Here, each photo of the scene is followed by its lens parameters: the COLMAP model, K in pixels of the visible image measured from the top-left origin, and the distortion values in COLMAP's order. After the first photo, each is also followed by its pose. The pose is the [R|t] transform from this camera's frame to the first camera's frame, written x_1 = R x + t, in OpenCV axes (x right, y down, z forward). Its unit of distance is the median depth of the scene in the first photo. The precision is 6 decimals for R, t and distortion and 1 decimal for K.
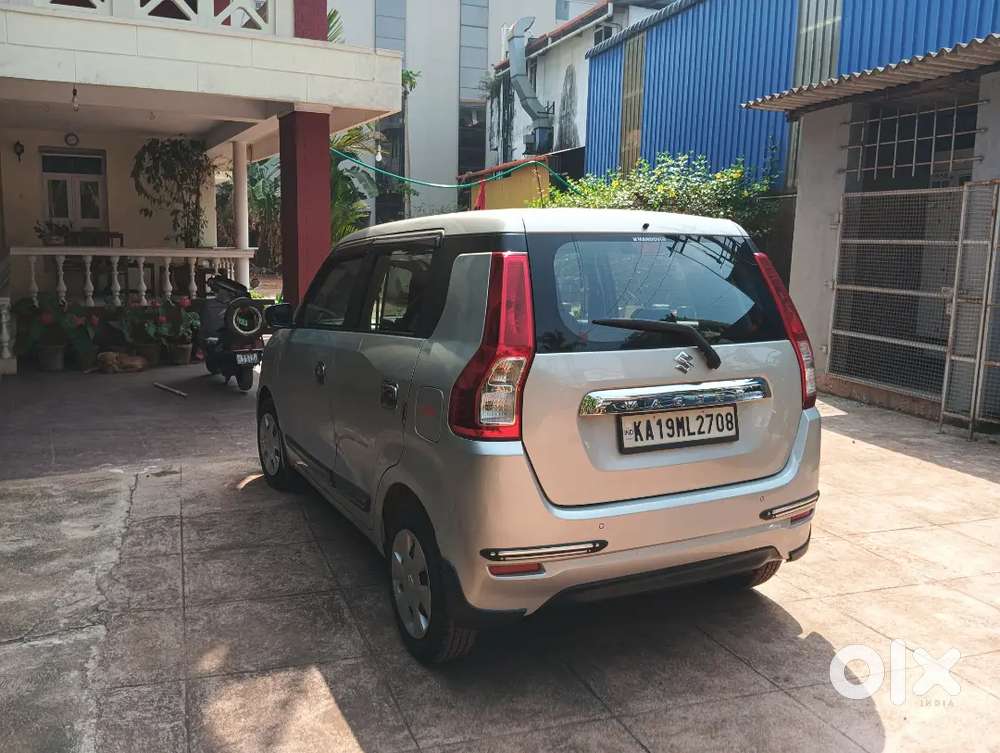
lens RADIAL K [[817.2, 0, 494.9], [0, 817.2, 364.0], [0, 0, 1]] dist [0.079083, -0.160799]
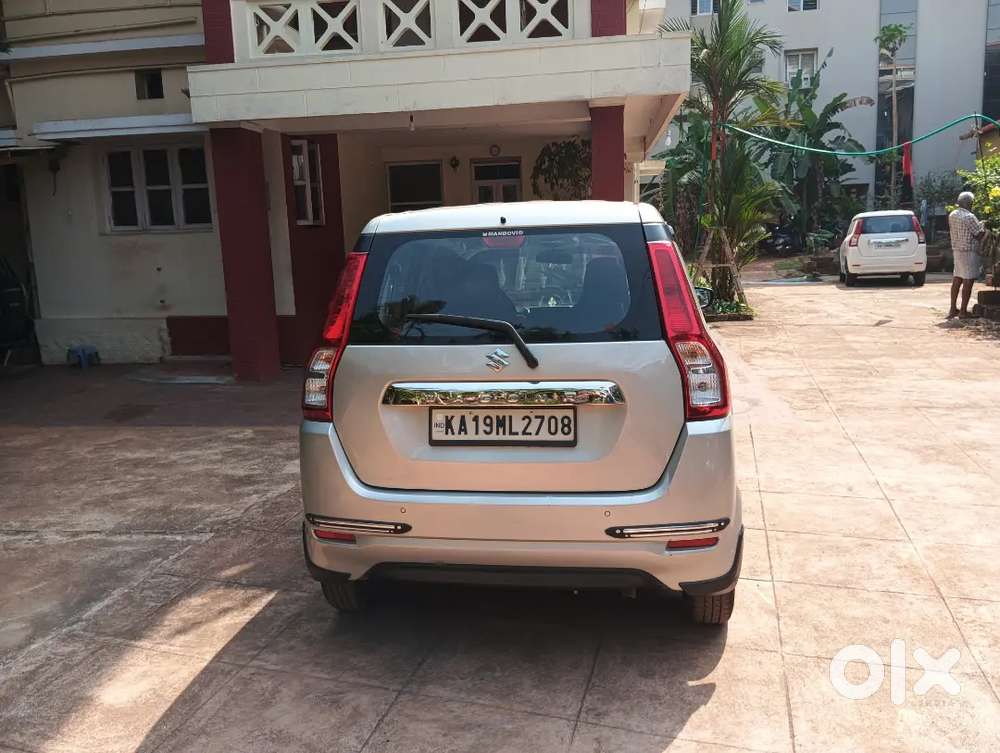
lens RADIAL K [[817.2, 0, 494.9], [0, 817.2, 364.0], [0, 0, 1]] dist [0.079083, -0.160799]
pose [[0.806449, 0.050177, -0.589170, 0.743802], [-0.037204, 0.998725, 0.034133, -0.027961], [0.590131, -0.005607, 0.807288, 0.192653]]
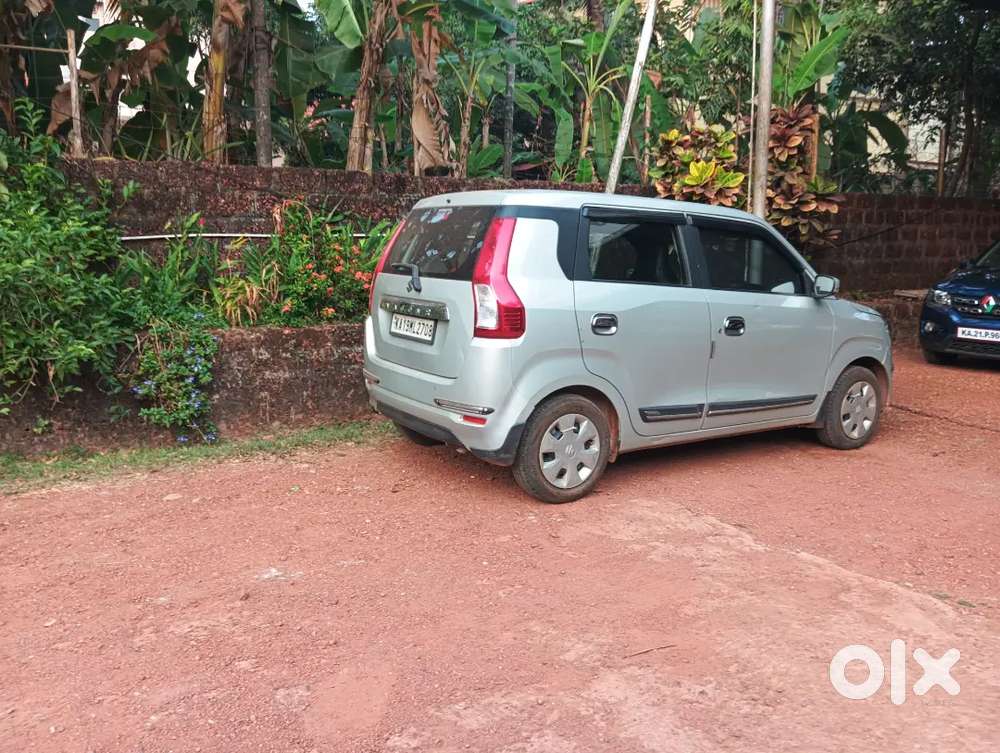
lens RADIAL K [[817.2, 0, 494.9], [0, 817.2, 364.0], [0, 0, 1]] dist [0.079083, -0.160799]
pose [[0.097385, 0.141837, -0.985088, 1.718240], [-0.150960, 0.980445, 0.126245, -0.073964], [0.983731, 0.136415, 0.116892, 0.922316]]
